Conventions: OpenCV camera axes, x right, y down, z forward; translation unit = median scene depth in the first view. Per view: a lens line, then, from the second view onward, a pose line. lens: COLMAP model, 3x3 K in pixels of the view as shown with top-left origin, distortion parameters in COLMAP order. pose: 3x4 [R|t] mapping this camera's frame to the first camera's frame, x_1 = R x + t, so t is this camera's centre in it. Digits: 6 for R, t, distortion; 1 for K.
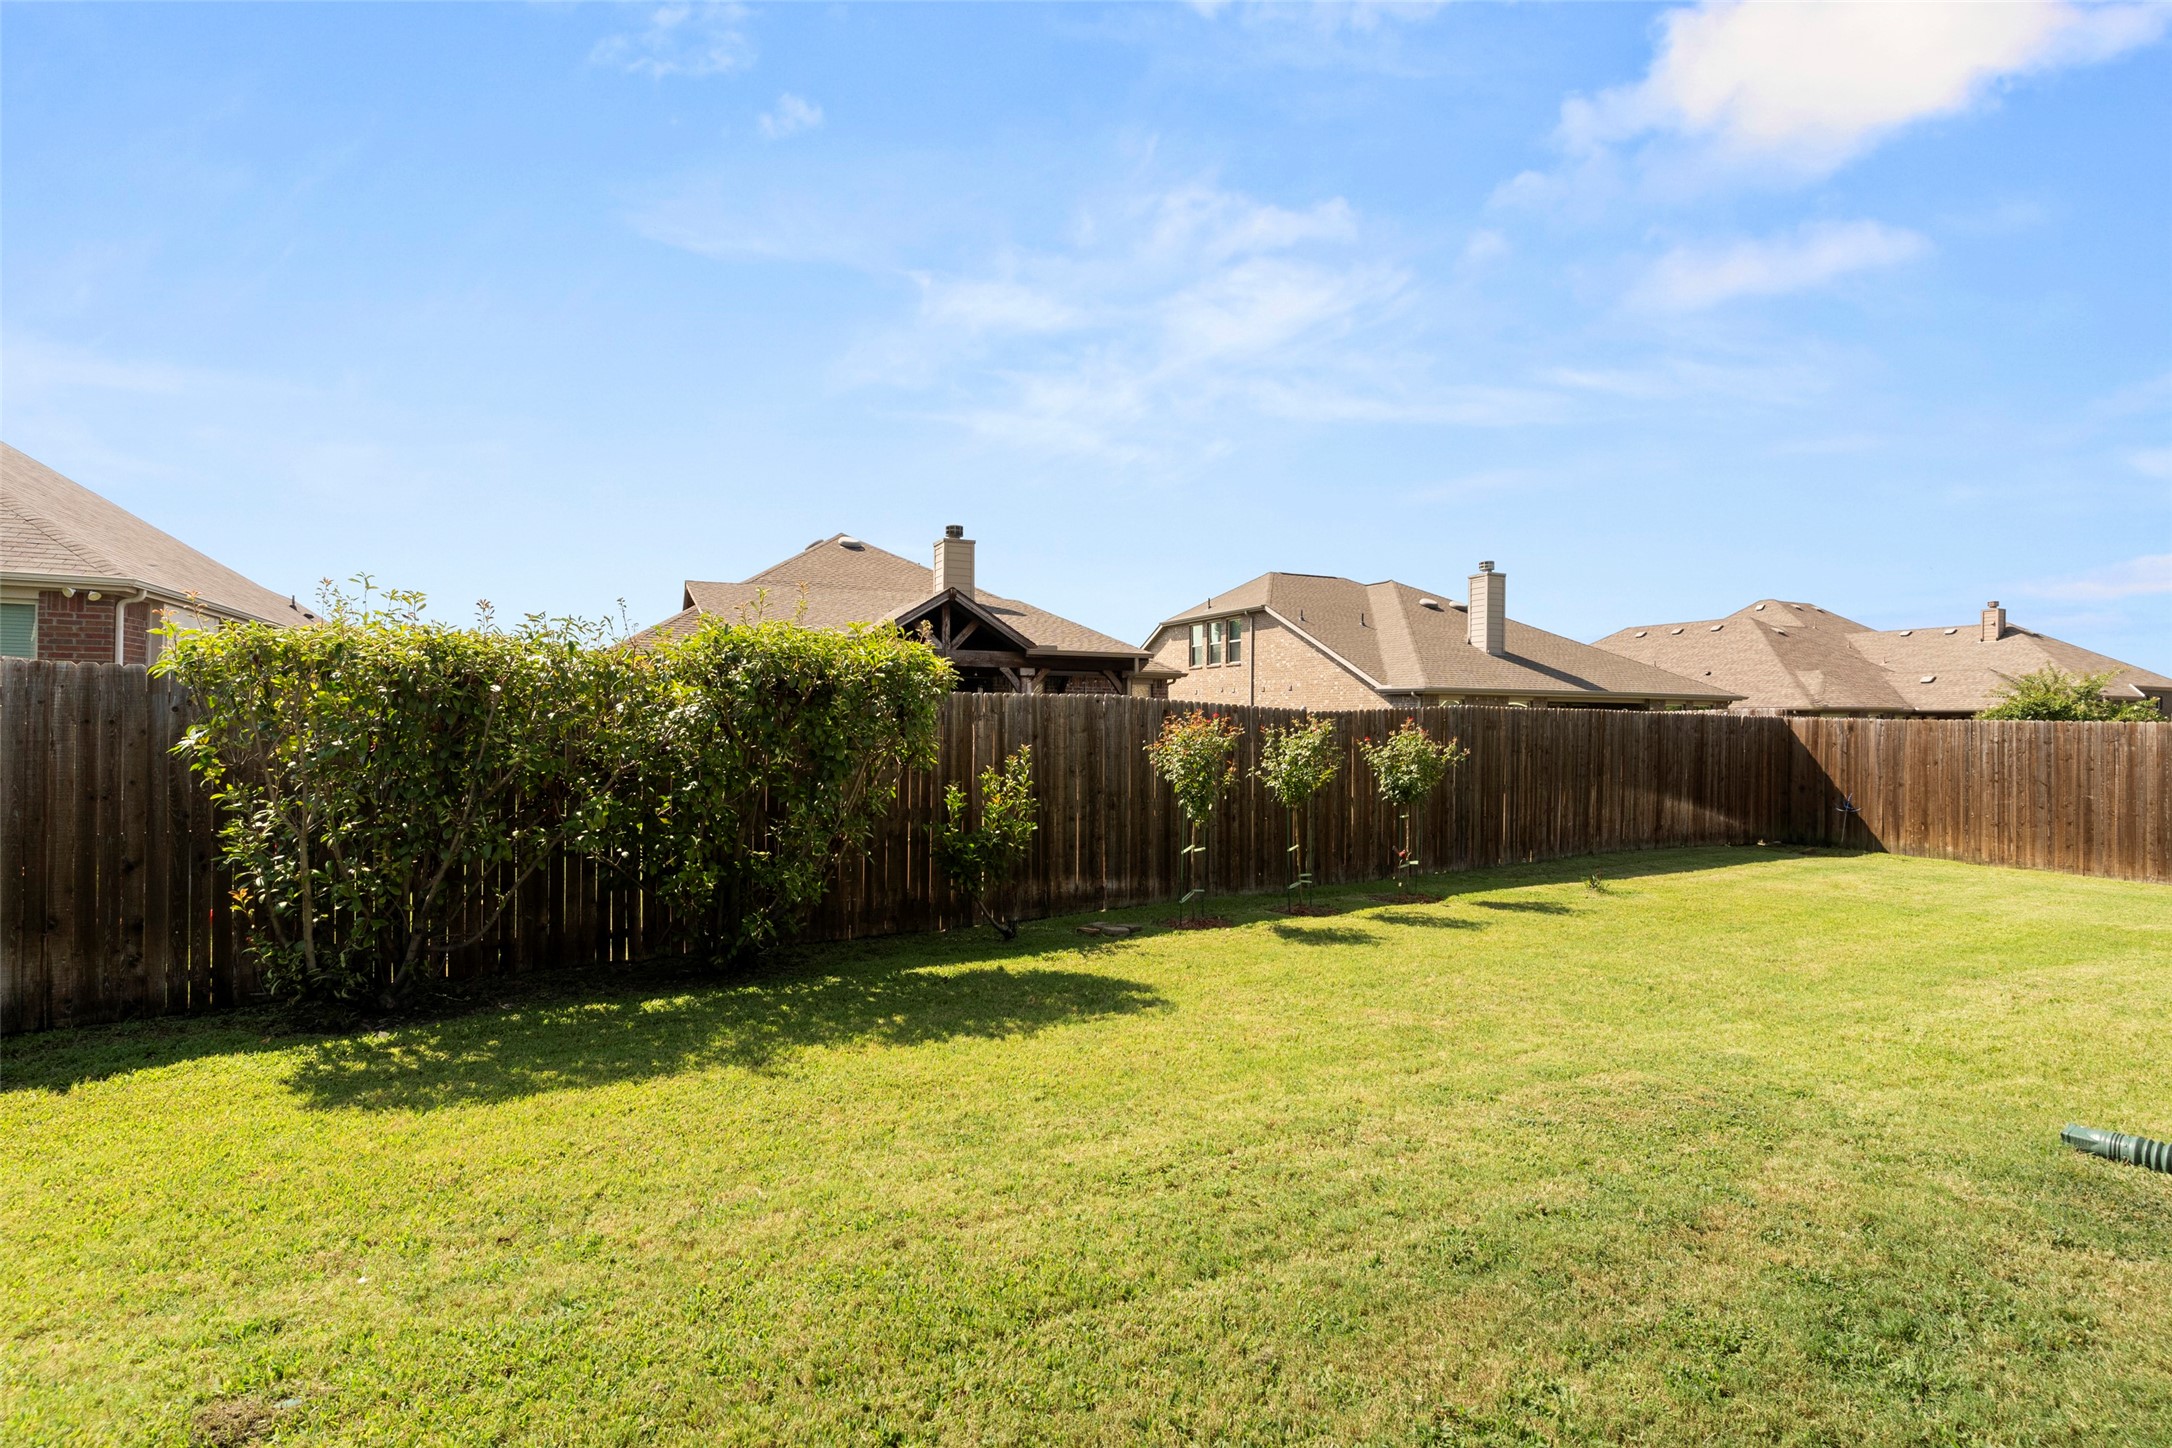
lens RADIAL K [[1044.4, 0, 1099.6], [0, 1044.4, 726.3], [0, 0, 1]] dist [0.005074, 0.000676]
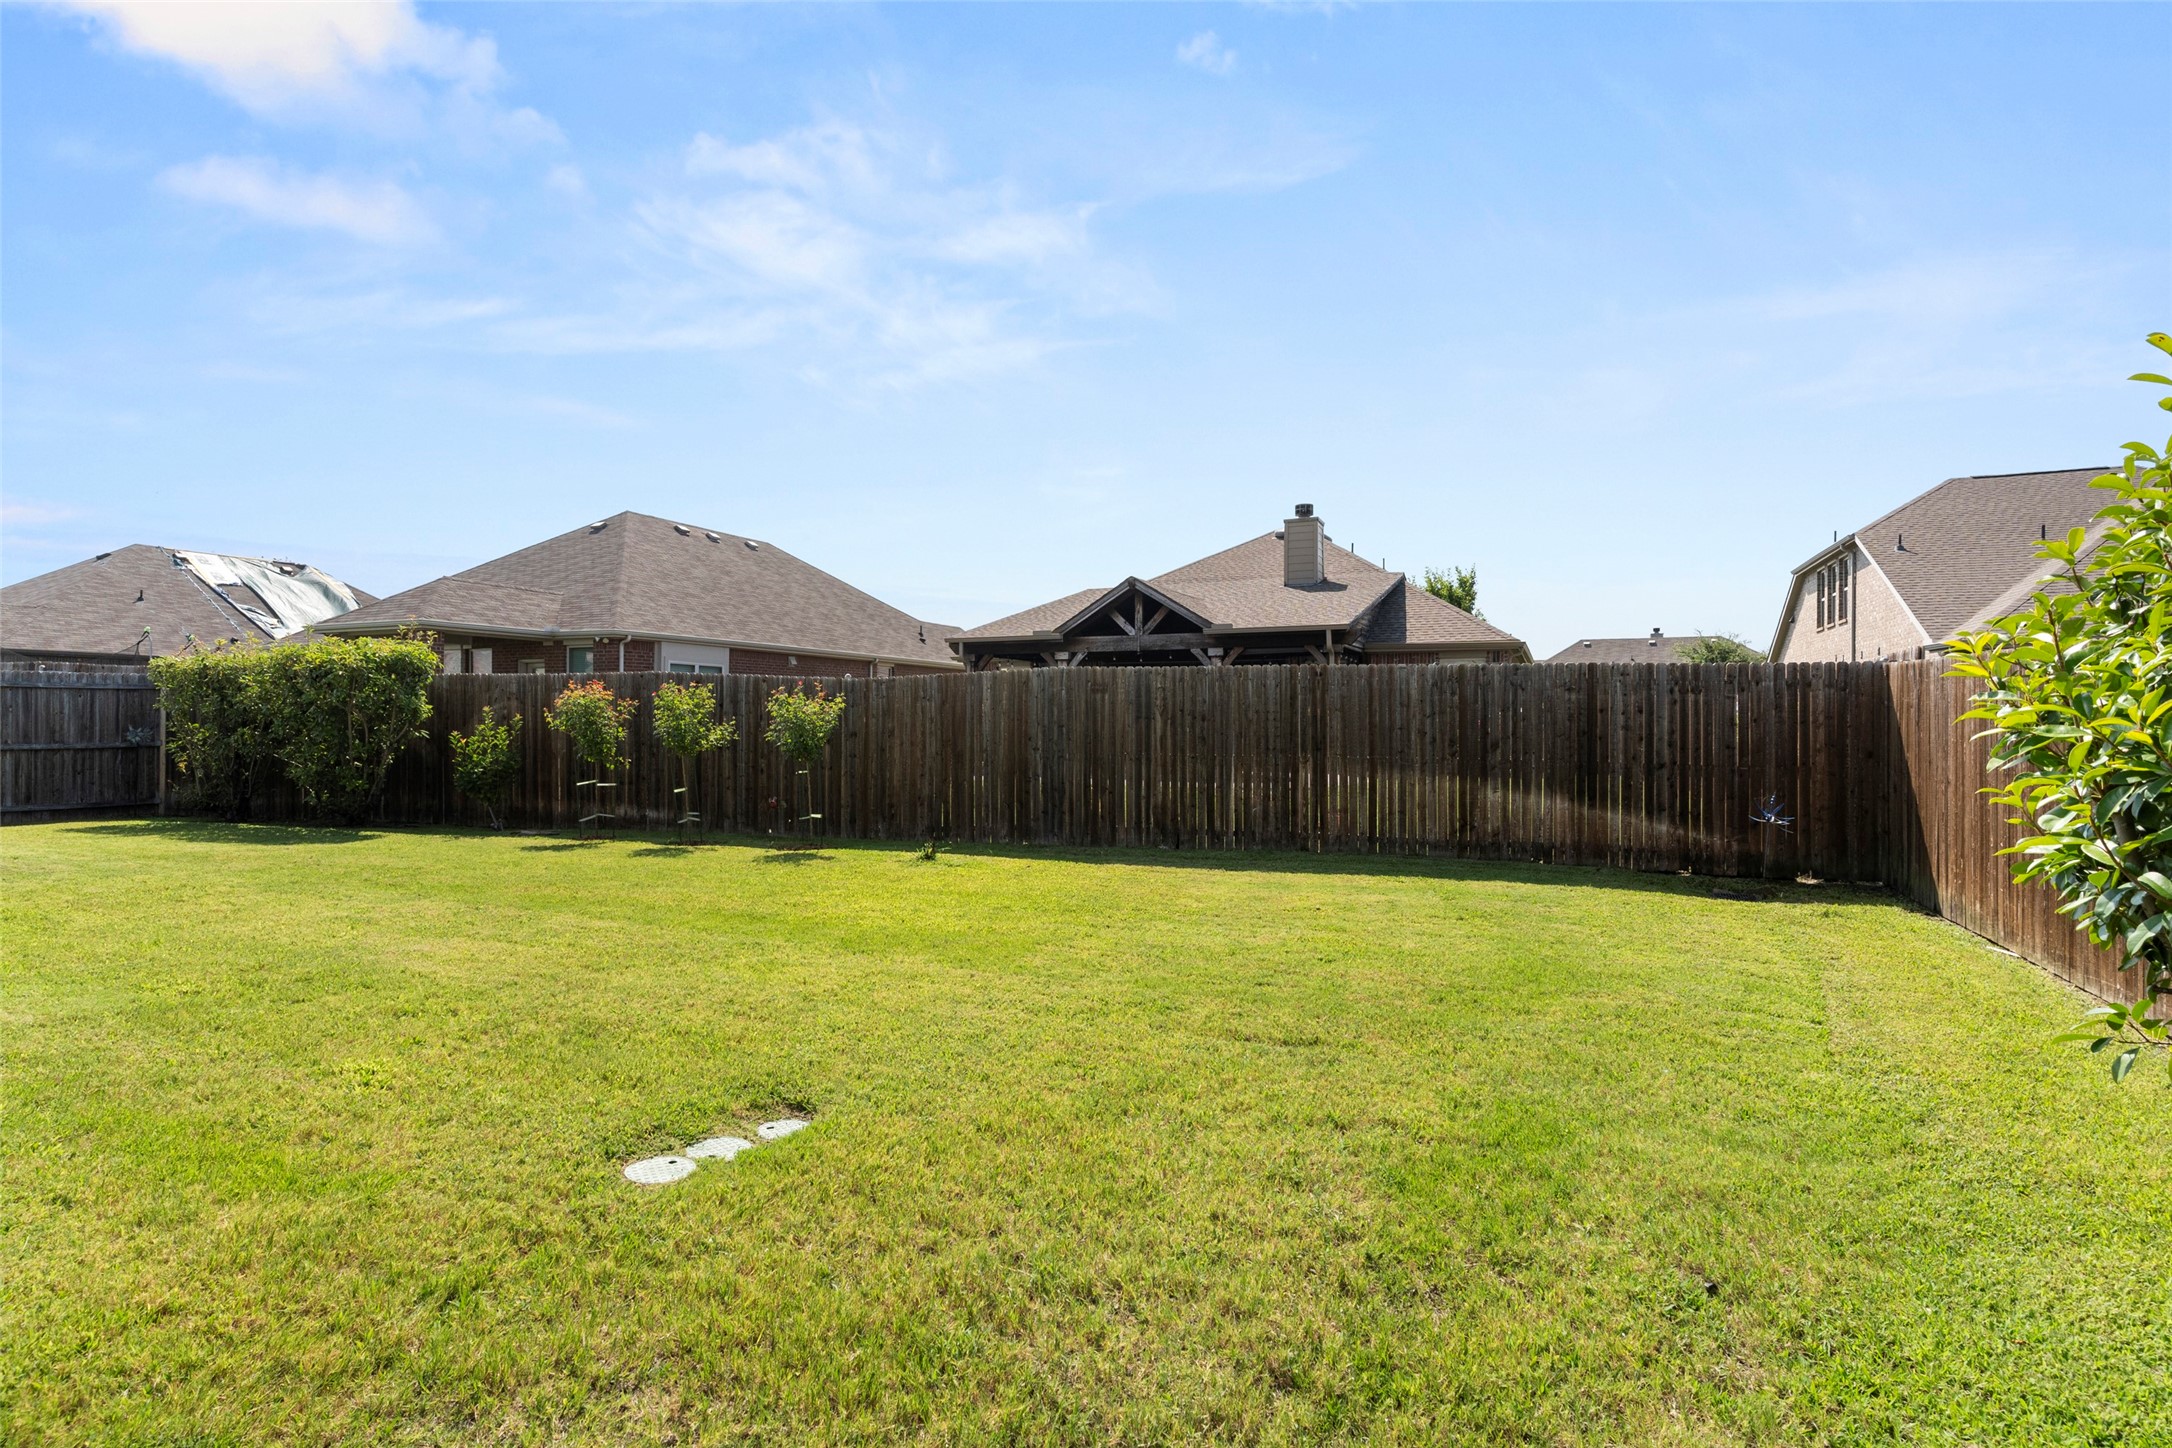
lens RADIAL K [[1082.9, 0, 1080.0], [0, 1082.9, 723.0], [0, 0, 1]] dist [-0.001334, 0.001777]
pose [[0.652344, -0.004983, -0.757907, 0.645211], [0.003329, 0.999988, -0.003709, 0.019578], [0.757916, -0.000104, 0.652352, 0.236230]]
